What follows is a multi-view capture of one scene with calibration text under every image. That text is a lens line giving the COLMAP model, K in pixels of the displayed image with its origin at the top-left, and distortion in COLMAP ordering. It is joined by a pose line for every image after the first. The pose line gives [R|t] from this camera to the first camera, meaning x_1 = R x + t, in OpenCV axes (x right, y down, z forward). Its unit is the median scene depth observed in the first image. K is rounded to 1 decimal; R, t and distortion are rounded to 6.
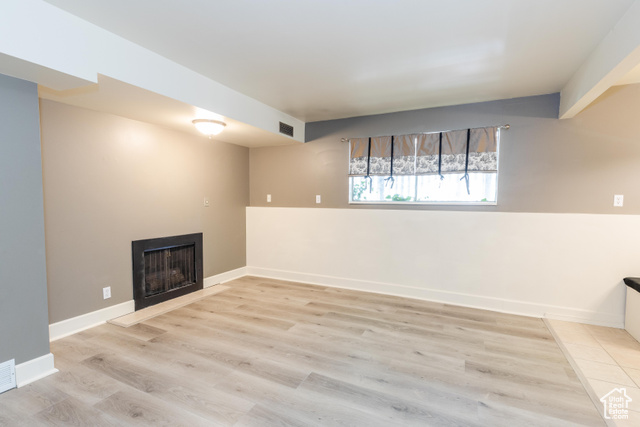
lens RADIAL K [[307.4, 0, 290.6], [0, 307.4, 211.8], [0, 0, 1]] dist [0.000081, -0.000223]
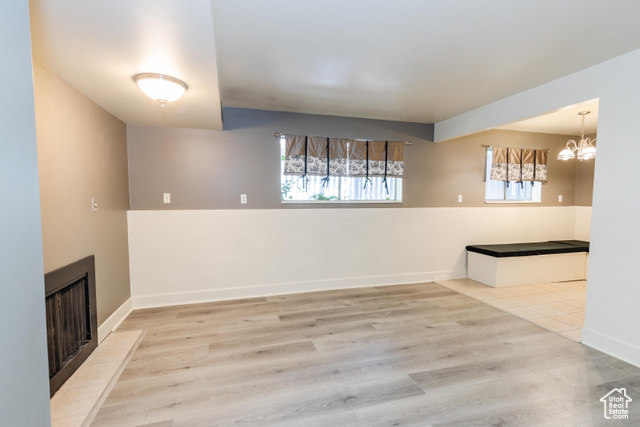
lens RADIAL K [[316.6, 0, 320.0], [0, 316.6, 213.5], [0, 0, 1]] dist [0.005758, 0.000246]
pose [[0.709072, -0.039098, 0.704052, -0.504556], [0.034509, 0.999189, 0.020733, -0.015453], [-0.704291, 0.009595, 0.709846, 0.286626]]
